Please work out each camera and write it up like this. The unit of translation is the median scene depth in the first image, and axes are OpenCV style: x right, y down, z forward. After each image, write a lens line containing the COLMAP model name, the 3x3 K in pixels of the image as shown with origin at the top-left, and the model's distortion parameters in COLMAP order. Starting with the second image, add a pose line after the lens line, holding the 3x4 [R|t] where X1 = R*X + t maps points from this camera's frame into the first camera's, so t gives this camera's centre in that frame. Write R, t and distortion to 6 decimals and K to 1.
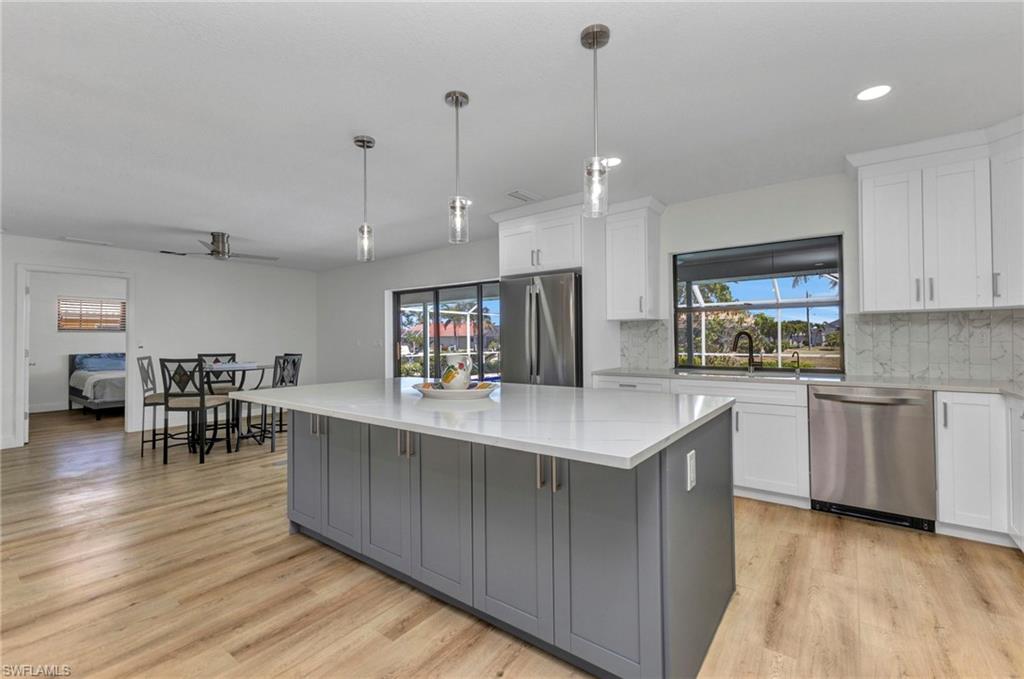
lens RADIAL K [[442.4, 0, 526.1], [0, 442.4, 336.9], [0, 0, 1]] dist [0.000500, -0.000700]
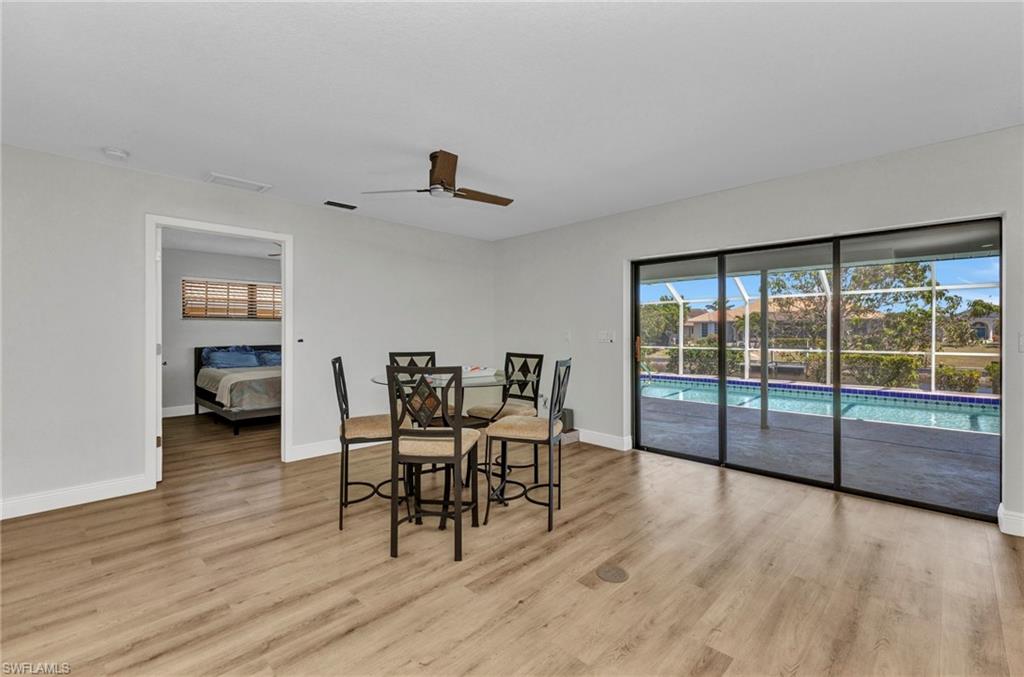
lens RADIAL K [[442.4, 0, 526.1], [0, 442.4, 335.9], [0, 0, 1]] dist [0.000500, -0.000700]
pose [[0.991835, 0.008559, -0.127242, -0.377979], [-0.006636, 0.999857, 0.015523, 0.002393], [0.127356, -0.014552, 0.991750, 0.311952]]
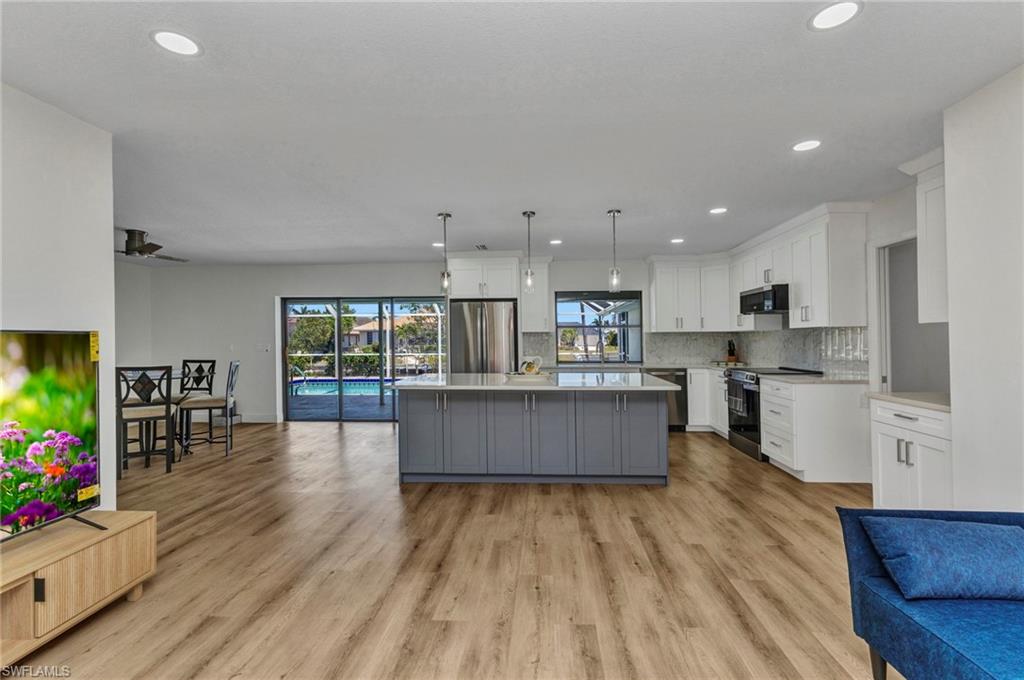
lens RADIAL K [[438.7, 0, 531.0], [0, 438.7, 342.8], [0, 0, 1]] dist [0.000735, 0.000122]
pose [[0.827303, -0.000512, 0.561755, -0.398087], [-0.005940, 0.999936, 0.009660, -0.010776], [-0.561724, -0.011328, 0.827247, -0.165797]]
